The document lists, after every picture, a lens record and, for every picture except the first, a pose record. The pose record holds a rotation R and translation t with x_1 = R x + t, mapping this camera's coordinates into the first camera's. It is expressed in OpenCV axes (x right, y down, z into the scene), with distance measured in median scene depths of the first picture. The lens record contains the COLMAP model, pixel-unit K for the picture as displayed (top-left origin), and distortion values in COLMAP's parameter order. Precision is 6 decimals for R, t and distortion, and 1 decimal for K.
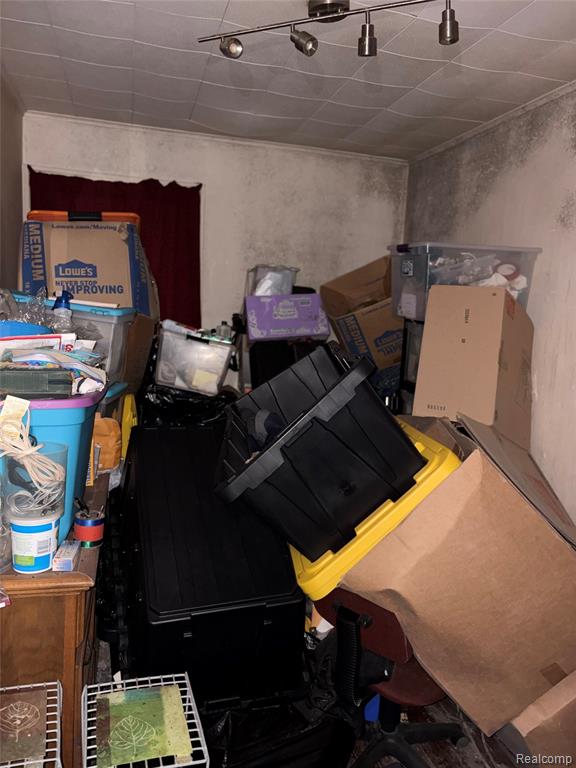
lens RADIAL K [[586.5, 0, 288.0], [0, 586.5, 384.0], [0, 0, 1]] dist [0.073909, -0.050467]
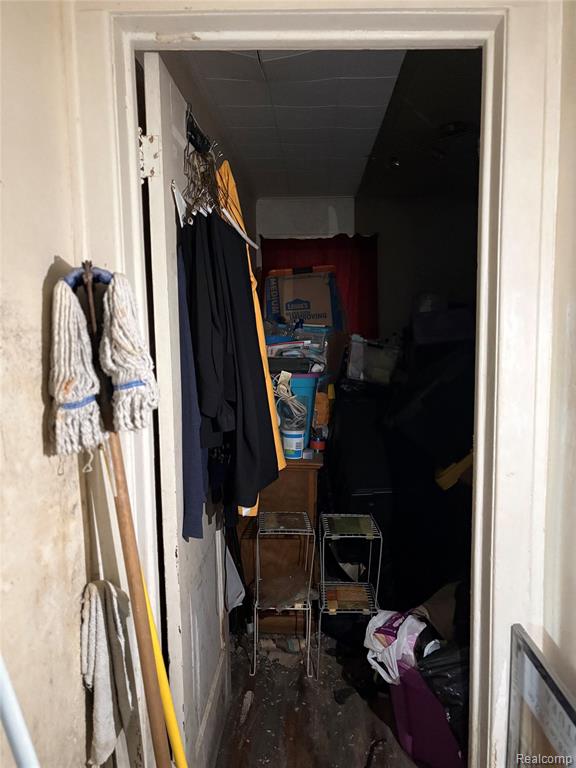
lens RADIAL K [[586.5, 0, 288.0], [0, 586.5, 384.0], [0, 0, 1]] dist [0.073909, -0.050467]
pose [[0.951448, -0.025875, -0.306720, 0.131707], [0.016815, 0.999342, -0.032146, 0.097038], [0.307350, 0.025428, 0.951257, -0.699310]]
